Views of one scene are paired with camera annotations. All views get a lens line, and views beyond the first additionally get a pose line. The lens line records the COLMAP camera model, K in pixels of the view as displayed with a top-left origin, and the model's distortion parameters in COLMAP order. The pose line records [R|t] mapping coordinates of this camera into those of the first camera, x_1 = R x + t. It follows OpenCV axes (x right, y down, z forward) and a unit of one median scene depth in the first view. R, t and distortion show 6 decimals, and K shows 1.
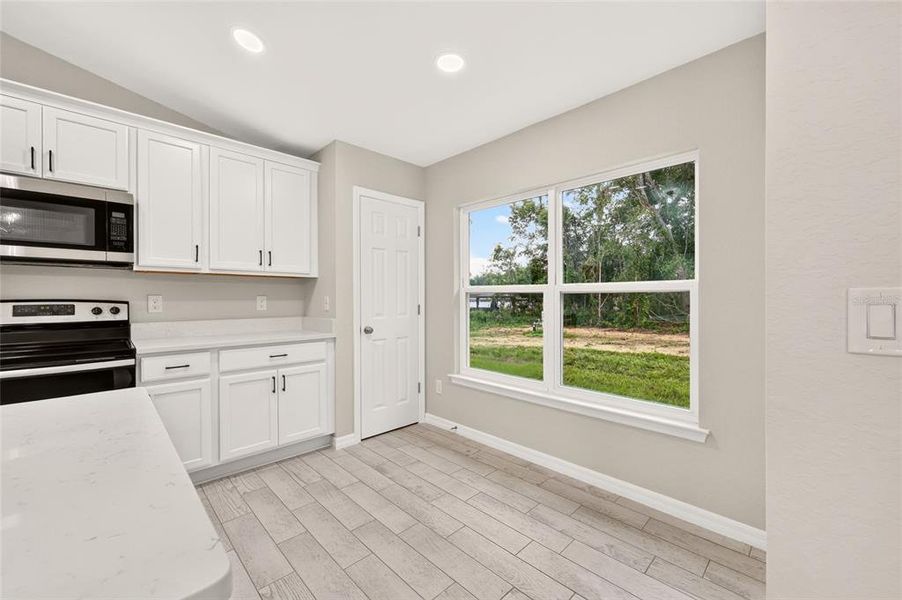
lens RADIAL K [[361.7, 0, 447.8], [0, 361.7, 297.0], [0, 0, 1]] dist [-0.002582, 0.000047]
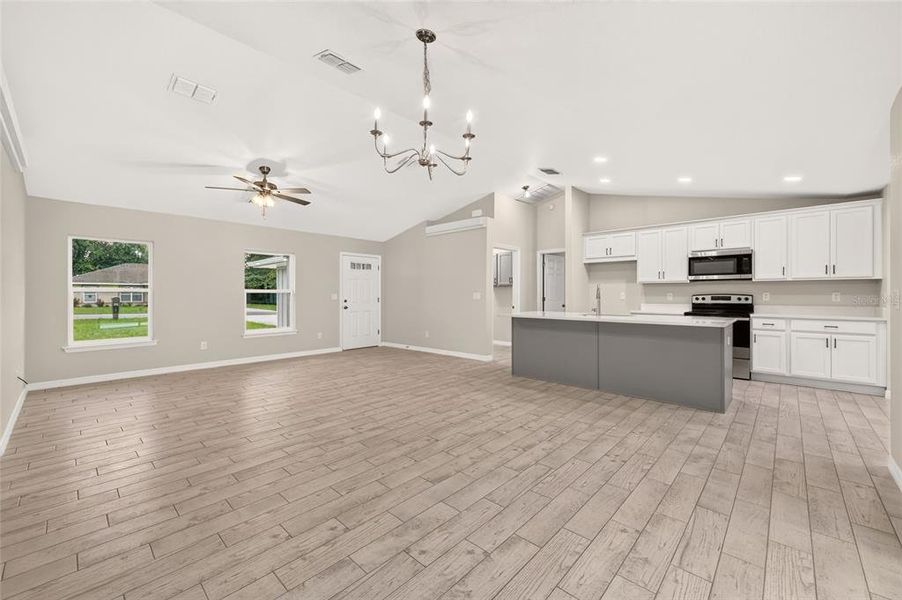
lens RADIAL K [[361.7, 0, 447.8], [0, 361.7, 297.0], [0, 0, 1]] dist [-0.002582, 0.000047]
pose [[0.041744, 0.008082, -0.999096, 1.063454], [0.001239, 0.999966, 0.008141, 0.002984], [0.999128, -0.001577, 0.041732, -0.816070]]
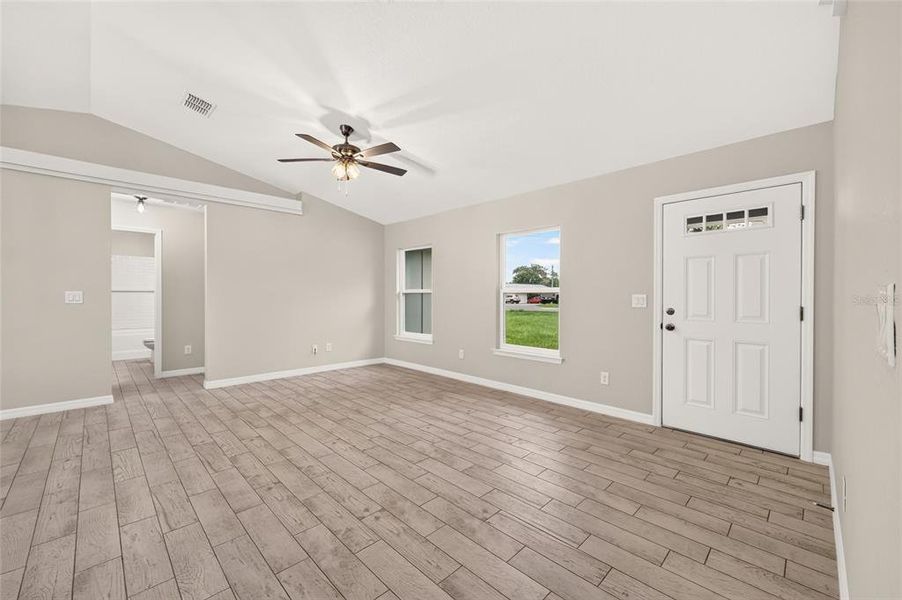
lens RADIAL K [[361.7, 0, 447.8], [0, 361.7, 297.0], [0, 0, 1]] dist [-0.002582, 0.000047]
pose [[-0.999977, -0.001575, -0.006620, -0.997391], [-0.001612, 0.999983, 0.005568, 0.003782], [0.006611, 0.005579, -0.999963, -0.324610]]
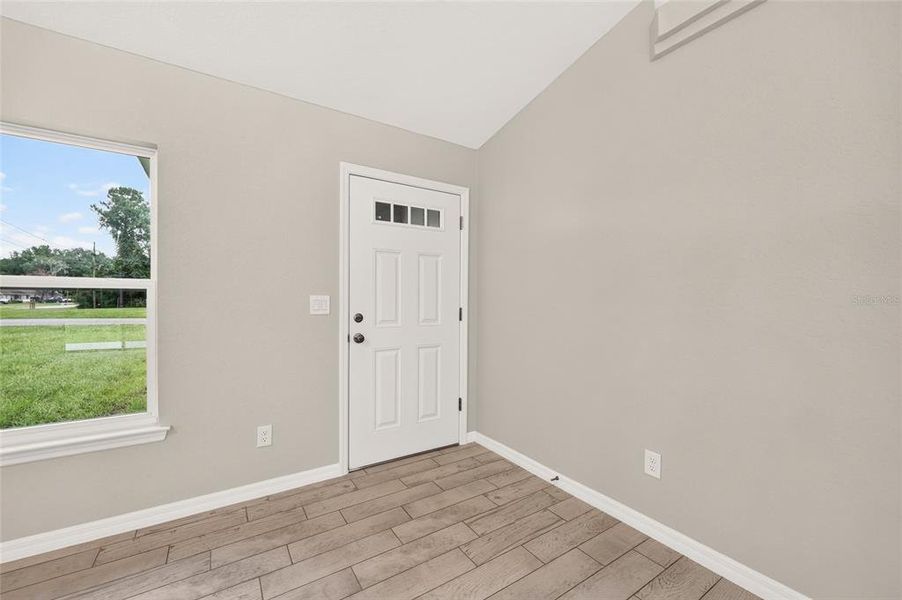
lens RADIAL K [[360.5, 0, 448.5], [0, 360.5, 302.9], [0, 0, 1]] dist [-0.000799, -0.000052]
pose [[-0.199195, 0.009824, -0.979911, -0.894704], [-0.004312, 0.999931, 0.010901, 0.008166], [0.979950, 0.006397, -0.199139, -1.086172]]
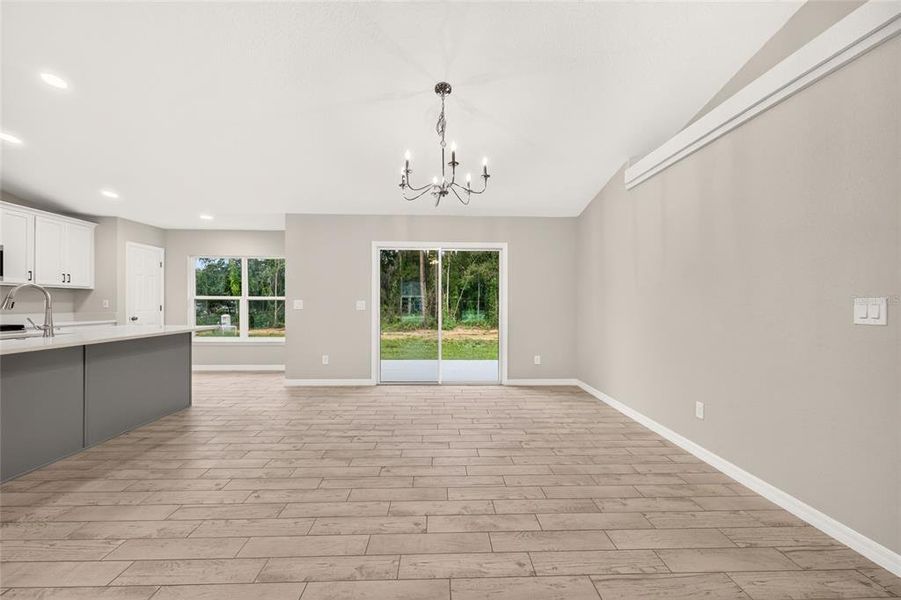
lens RADIAL K [[363.3, 0, 449.0], [0, 363.3, 303.9], [0, 0, 1]] dist [0.000140, 0.000195]
pose [[0.673140, 0.002280, 0.739512, -0.548170], [-0.004794, 0.999988, 0.001281, 0.006678], [-0.739500, -0.004408, 0.673143, -1.550061]]
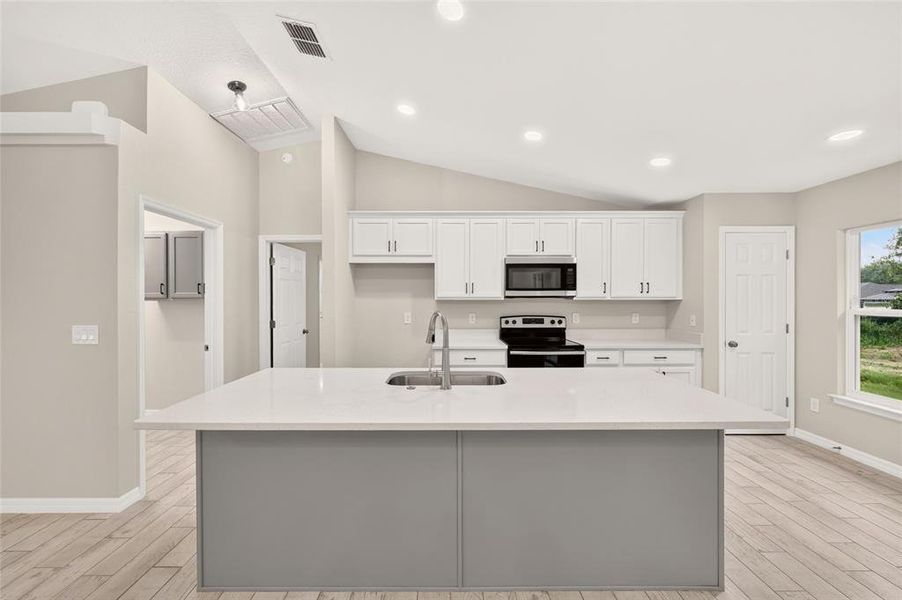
lens RADIAL K [[361.3, 0, 447.0], [0, 361.3, 299.9], [0, 0, 1]] dist [-0.002430, 0.000105]
pose [[0.718678, 0.002788, -0.695338, -0.075564], [0.001006, 0.999987, 0.005050, -0.066764], [0.695343, -0.004329, 0.718665, -0.548585]]
